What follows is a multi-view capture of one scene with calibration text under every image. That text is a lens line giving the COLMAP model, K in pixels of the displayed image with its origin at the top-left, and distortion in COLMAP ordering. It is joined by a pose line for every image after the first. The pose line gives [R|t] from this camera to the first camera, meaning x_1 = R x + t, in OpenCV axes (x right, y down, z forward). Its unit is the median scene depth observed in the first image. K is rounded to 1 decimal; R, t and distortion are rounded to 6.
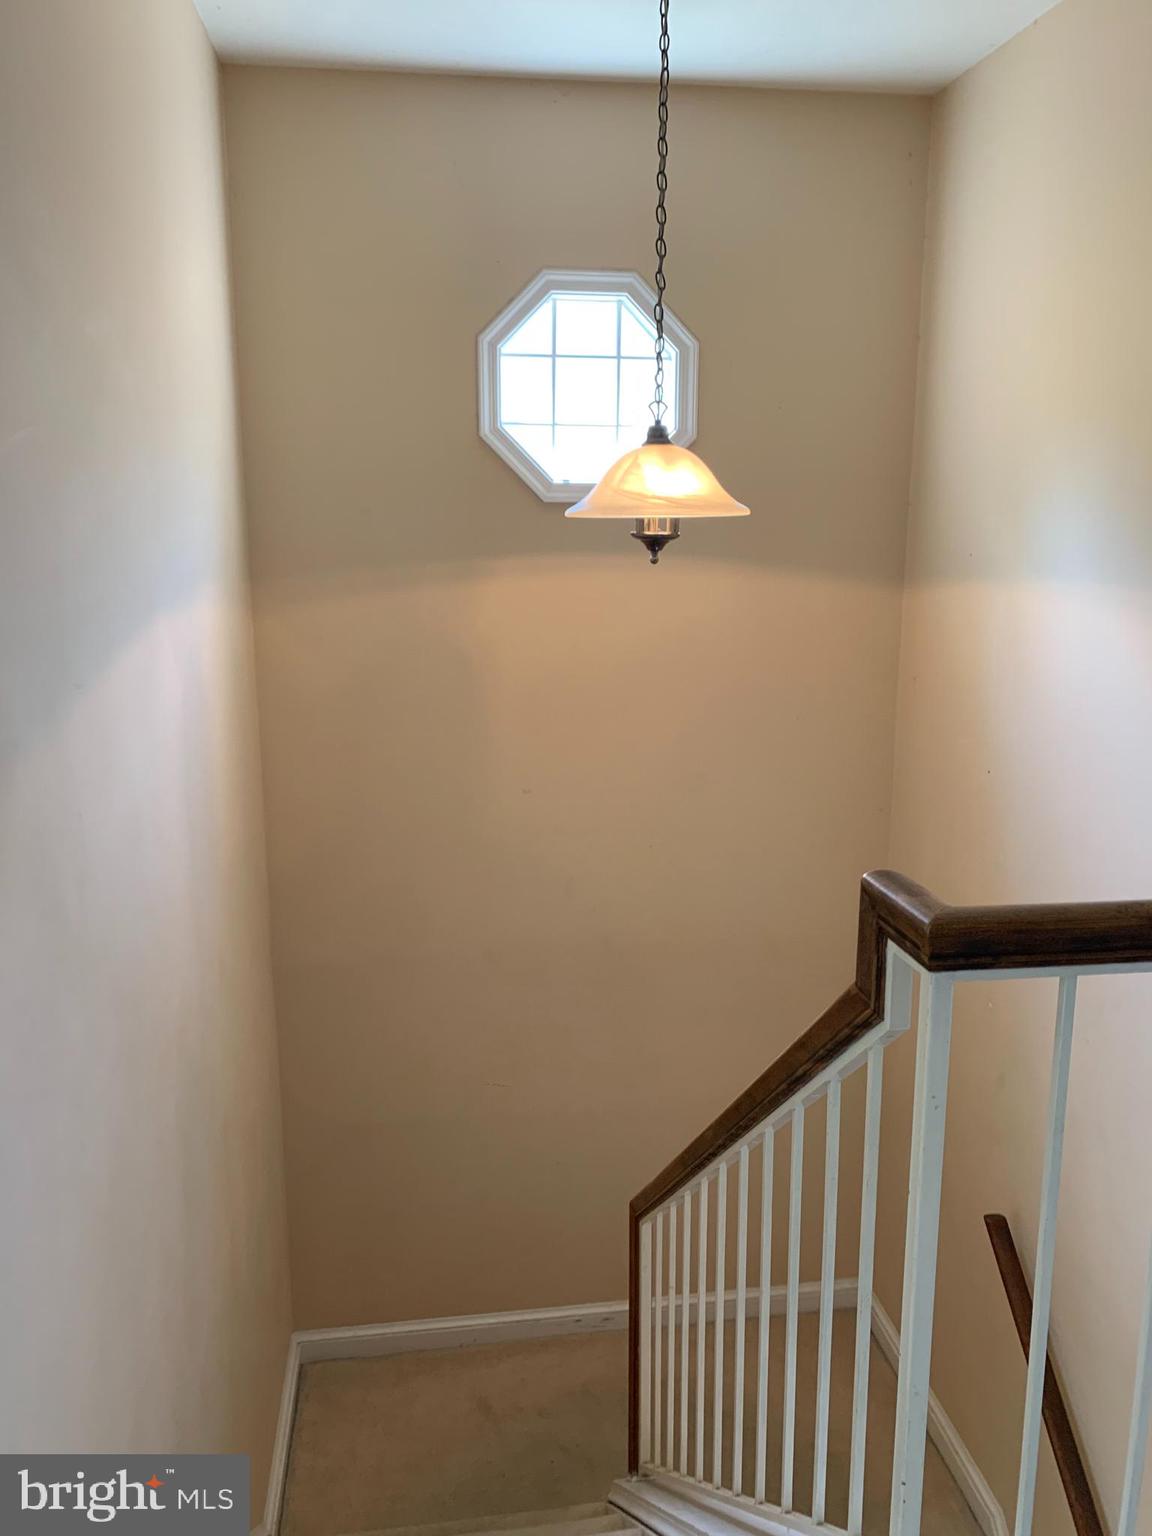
lens RADIAL K [[1170.0, 0, 576.8], [0, 1170.0, 764.9], [0, 0, 1]] dist [0.038315, -0.011489]
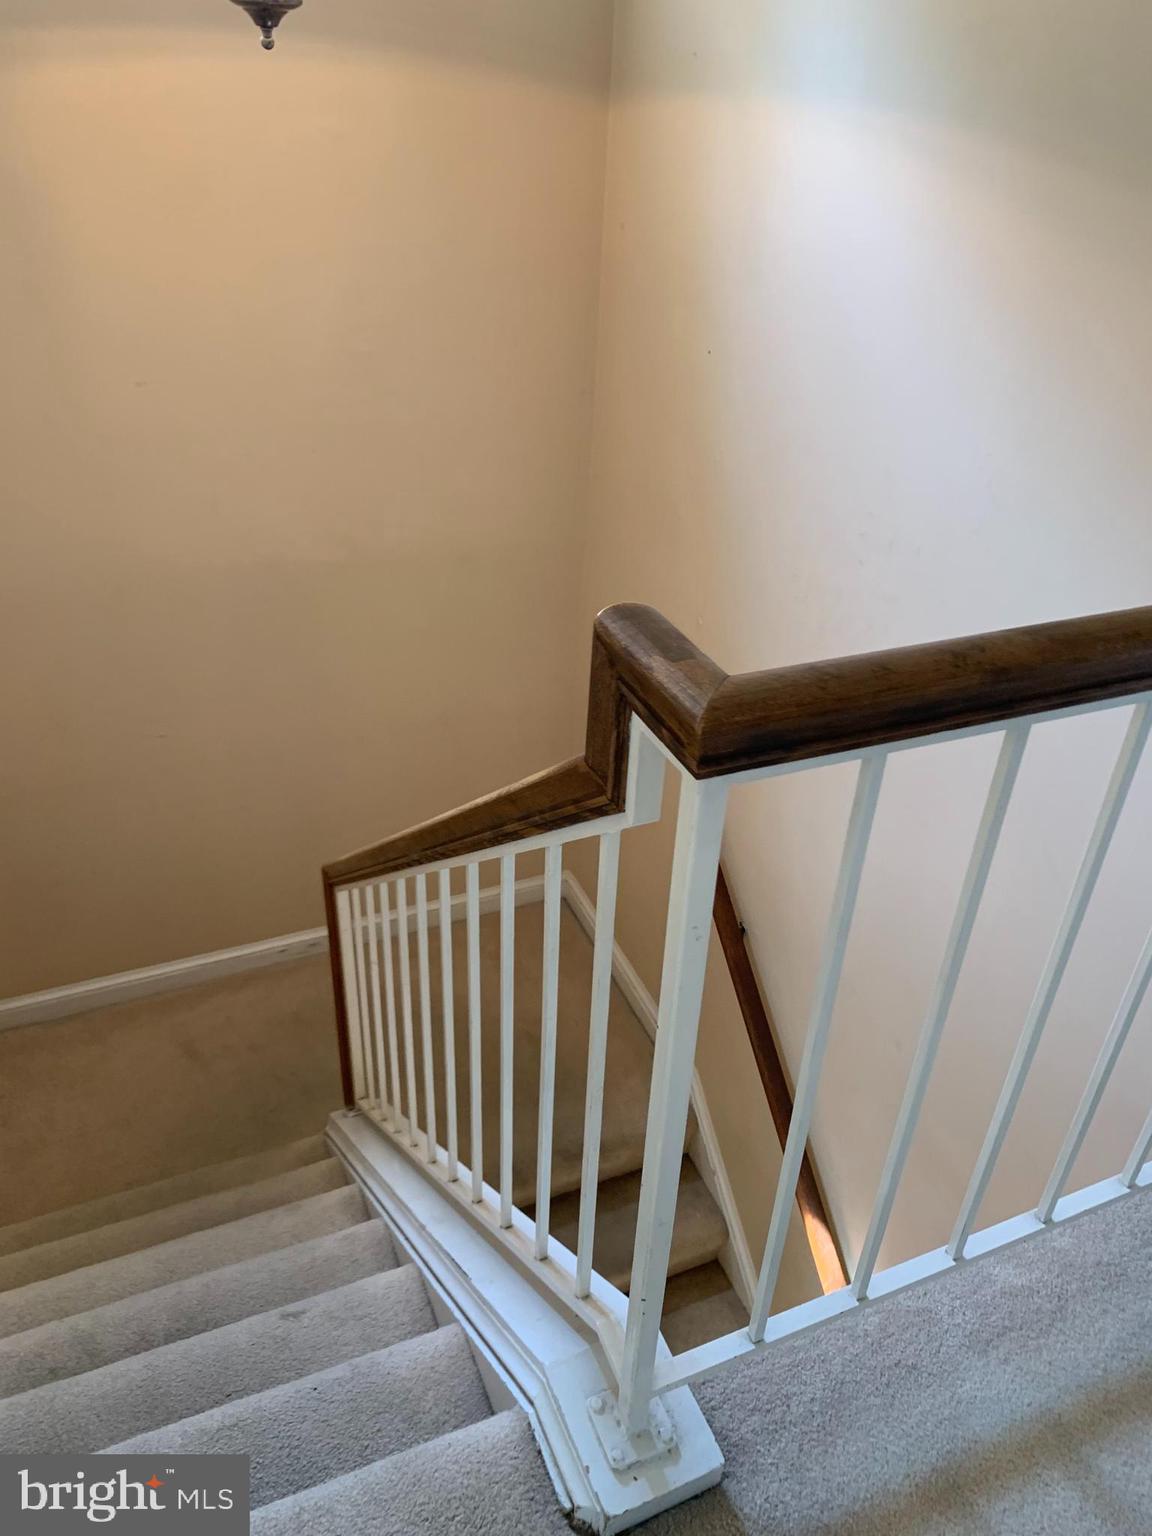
lens RADIAL K [[1170.0, 0, 570.3], [0, 1170.0, 771.5], [0, 0, 1]] dist [0.038315, -0.011489]
pose [[0.966369, -0.108423, 0.233185, 0.062476], [0.013936, 0.927520, 0.373513, -0.075547], [-0.256781, -0.357702, 0.897838, 0.365733]]
